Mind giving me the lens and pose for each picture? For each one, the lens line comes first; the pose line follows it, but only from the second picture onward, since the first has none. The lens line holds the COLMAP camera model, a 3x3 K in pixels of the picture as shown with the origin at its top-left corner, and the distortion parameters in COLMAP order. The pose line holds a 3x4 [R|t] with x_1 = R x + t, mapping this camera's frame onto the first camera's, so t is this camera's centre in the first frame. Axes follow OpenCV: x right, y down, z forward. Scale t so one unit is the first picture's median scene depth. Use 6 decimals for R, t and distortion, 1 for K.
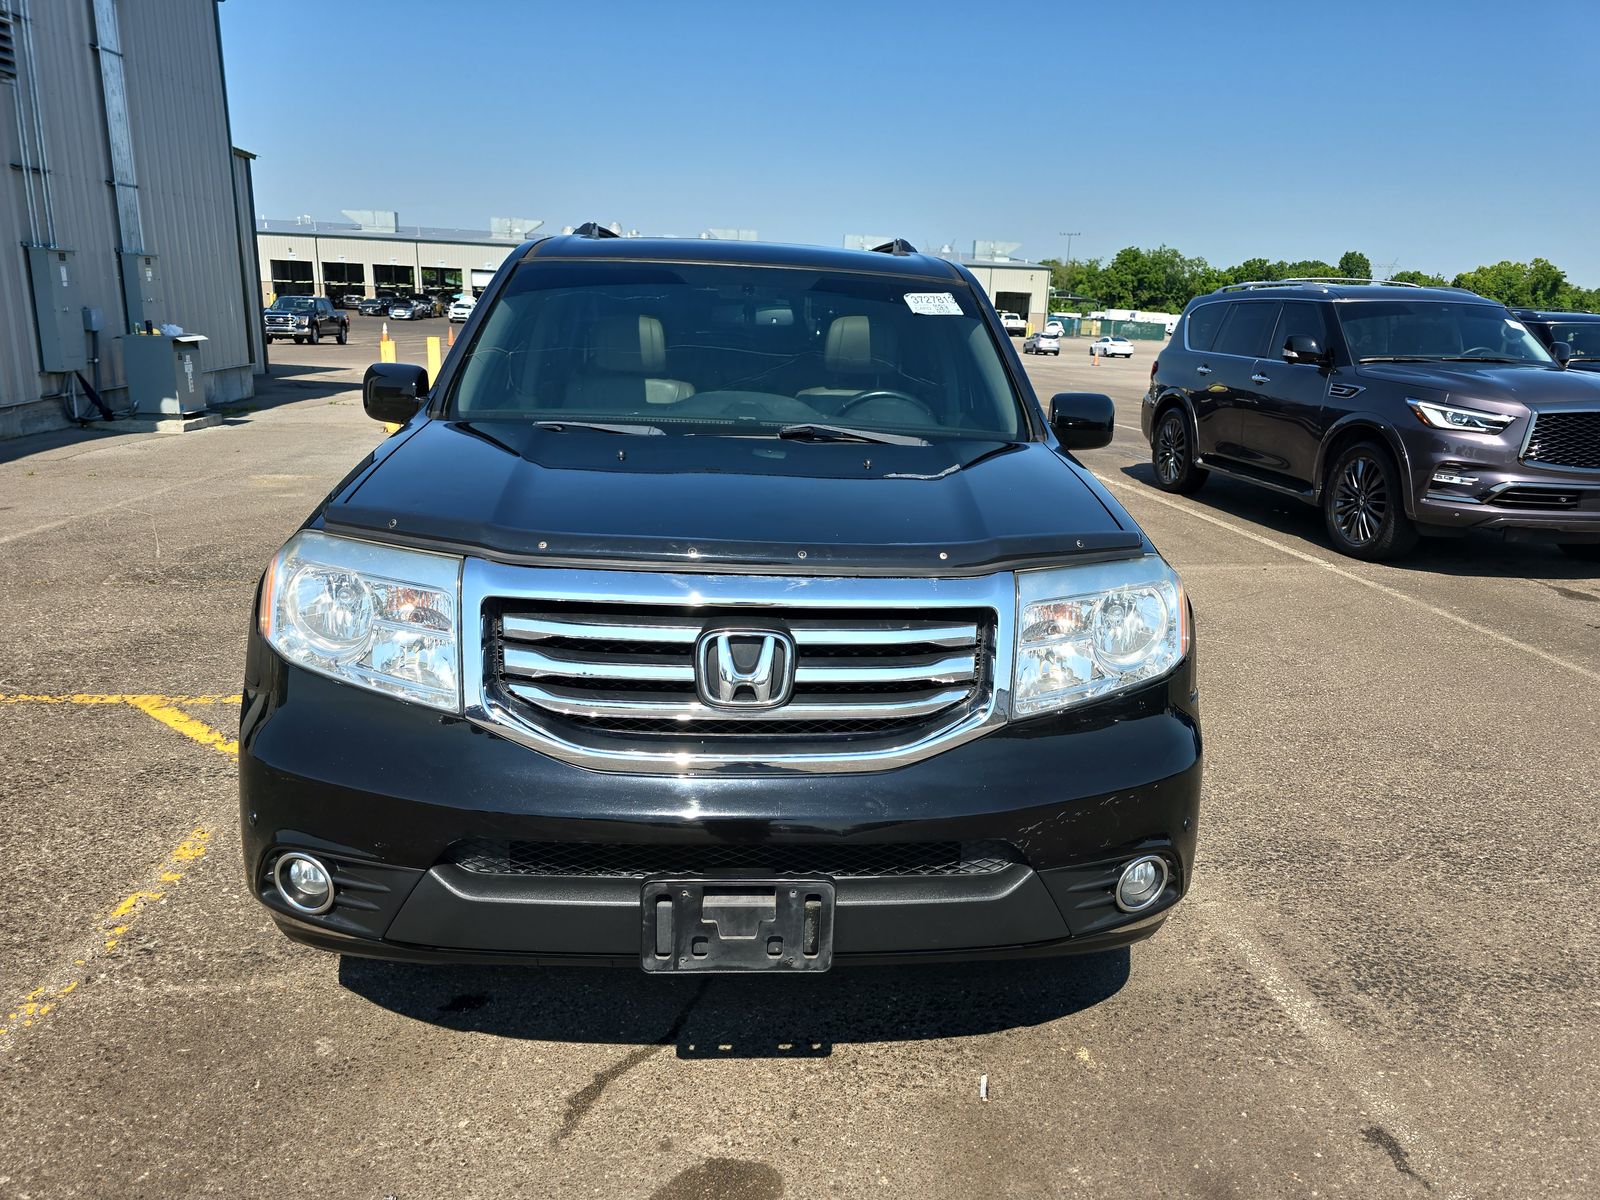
lens RADIAL K [[1121.3, 0, 855.8], [0, 1121.3, 595.7], [0, 0, 1]] dist [0.050141, -0.047628]
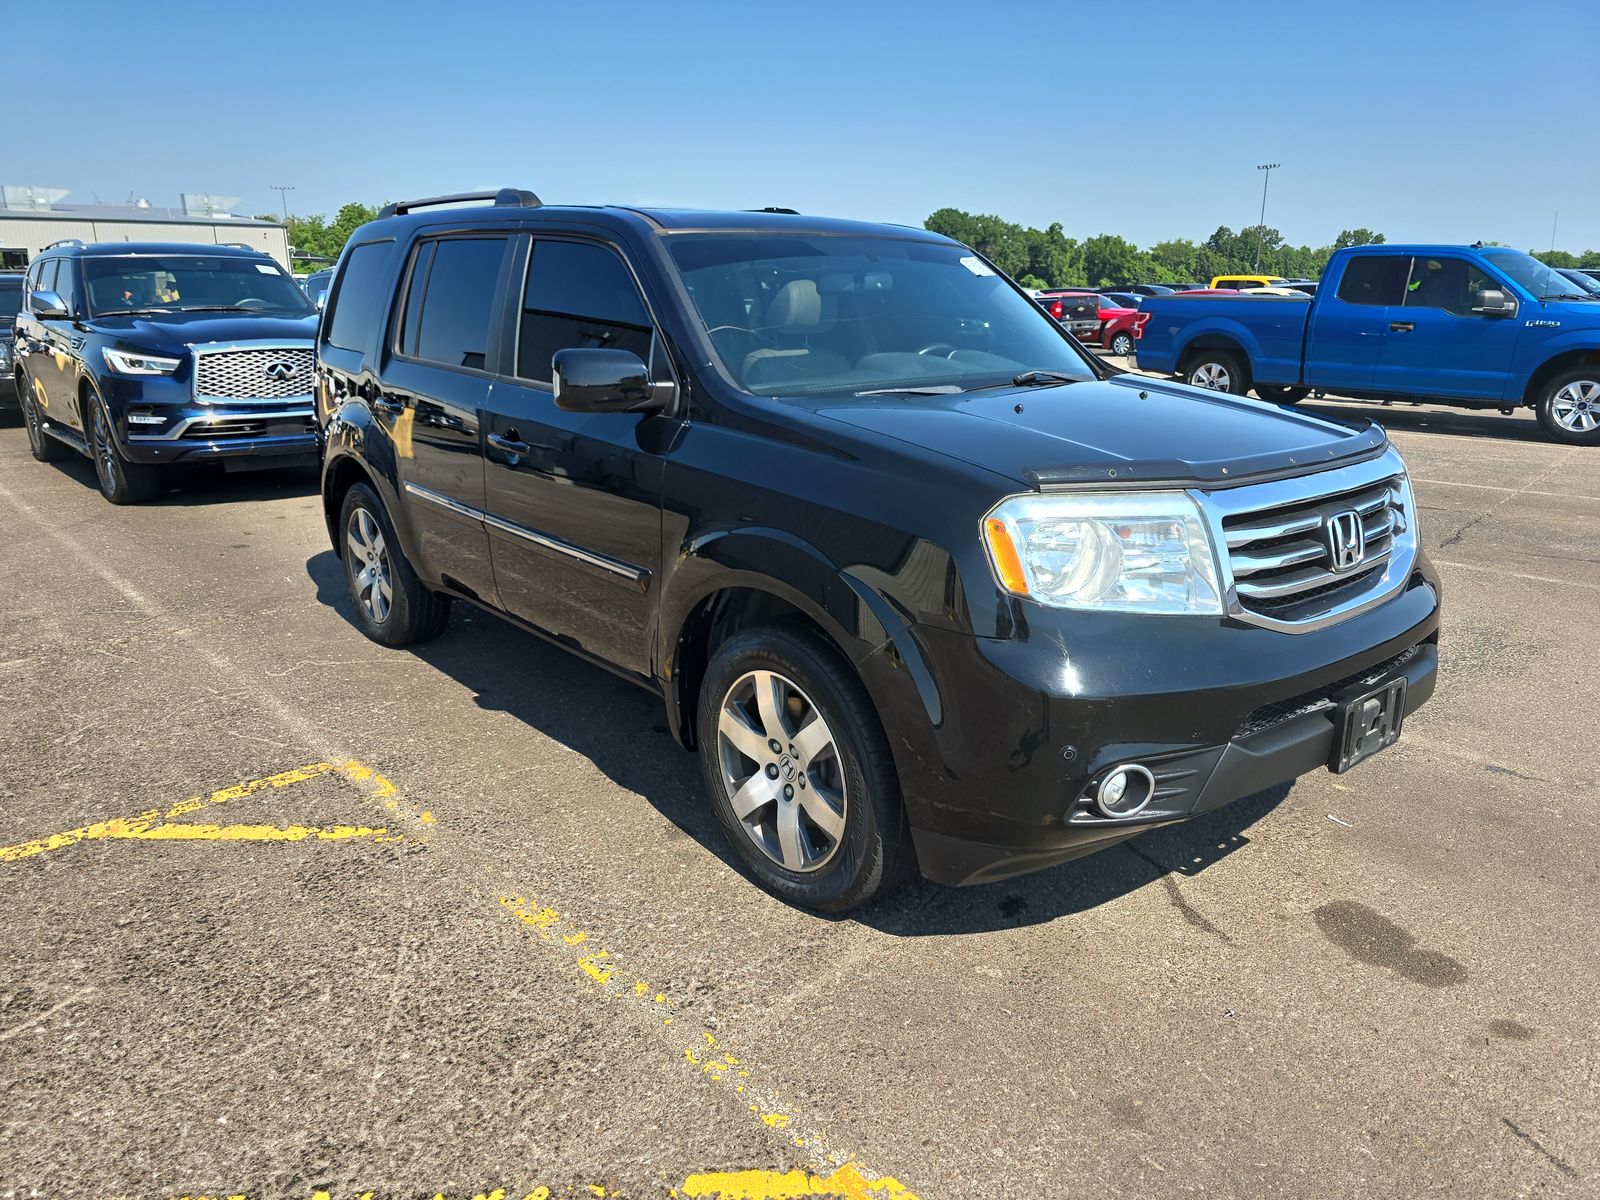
lens RADIAL K [[1087.2, 0, 849.1], [0, 1087.2, 602.6], [0, 0, 1]] dist [0.031221, -0.000039]
pose [[0.808814, -0.202043, 0.552266, -0.867948], [0.174624, 0.979283, 0.102520, -0.065649], [-0.561539, 0.013519, 0.827340, 0.160866]]
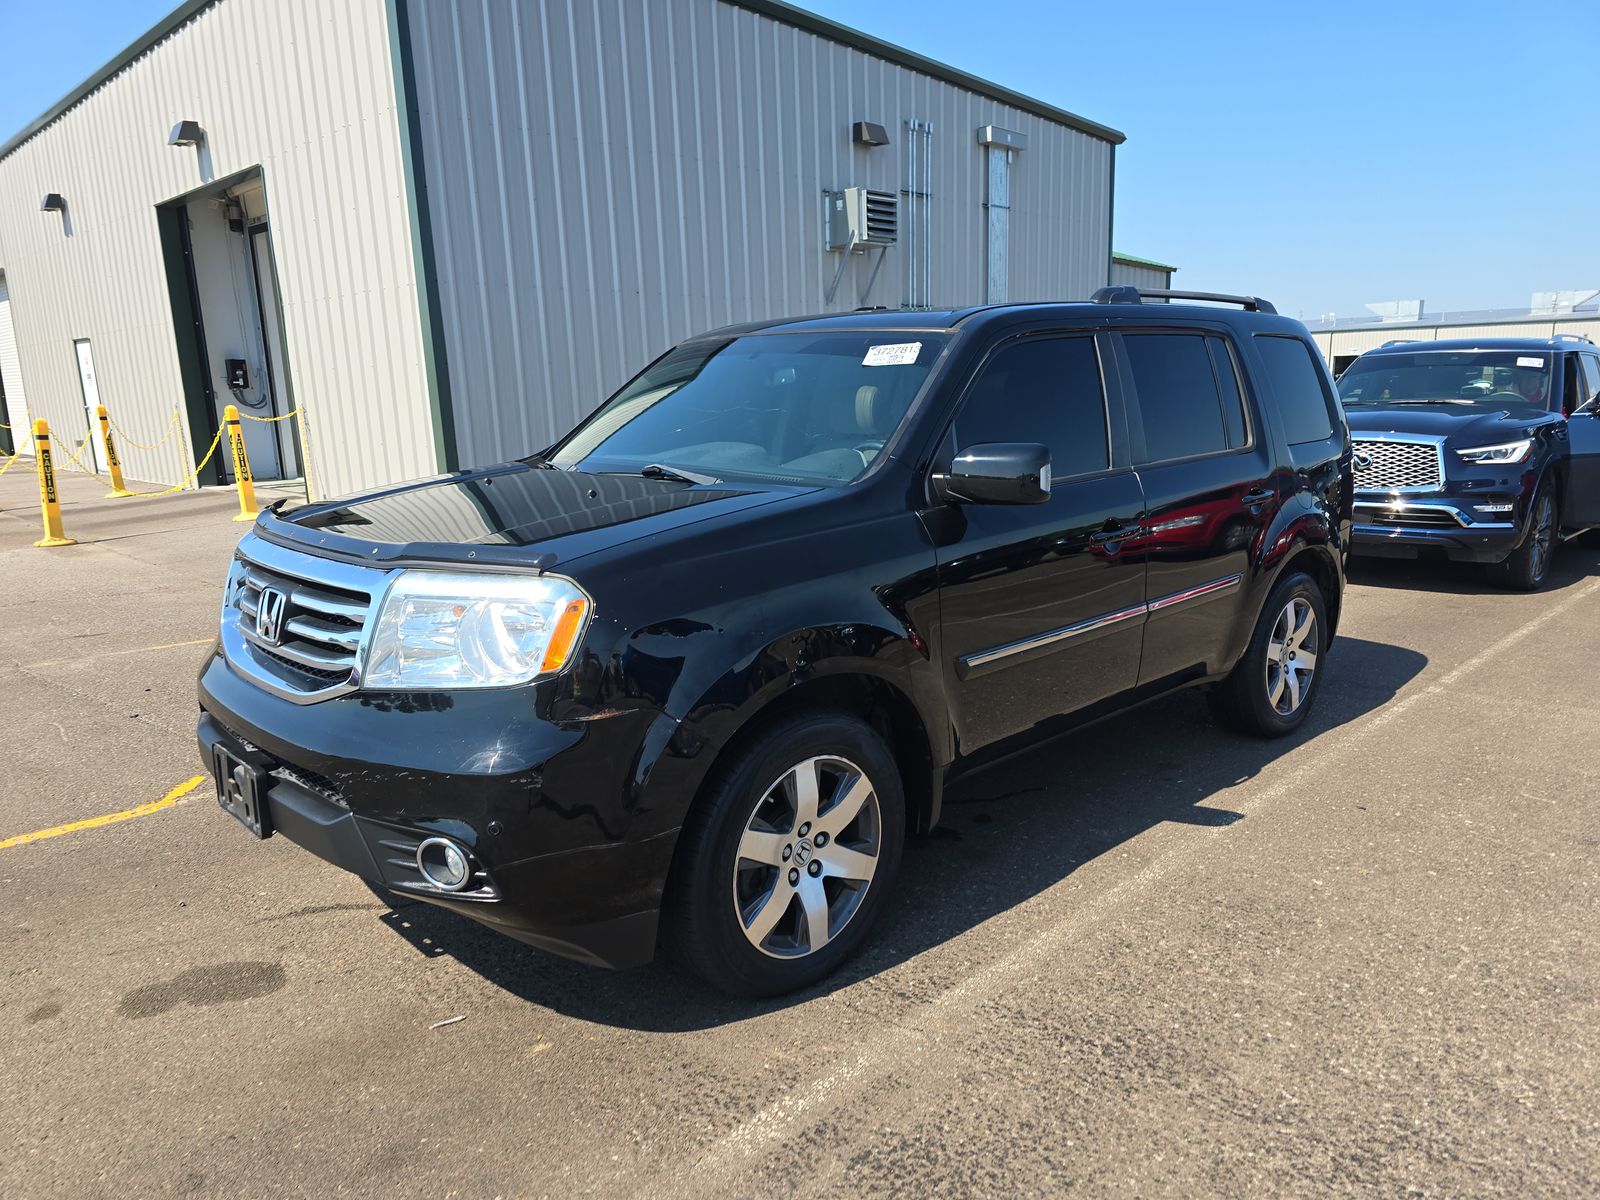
lens RADIAL K [[1121.3, 0, 855.8], [0, 1121.3, 595.7], [0, 0, 1]] dist [0.050141, -0.047628]
pose [[0.632427, 0.094524, -0.768831, 0.981630], [-0.154234, 0.988020, -0.005398, -0.044907], [0.759110, 0.121994, 0.639429, 0.414362]]
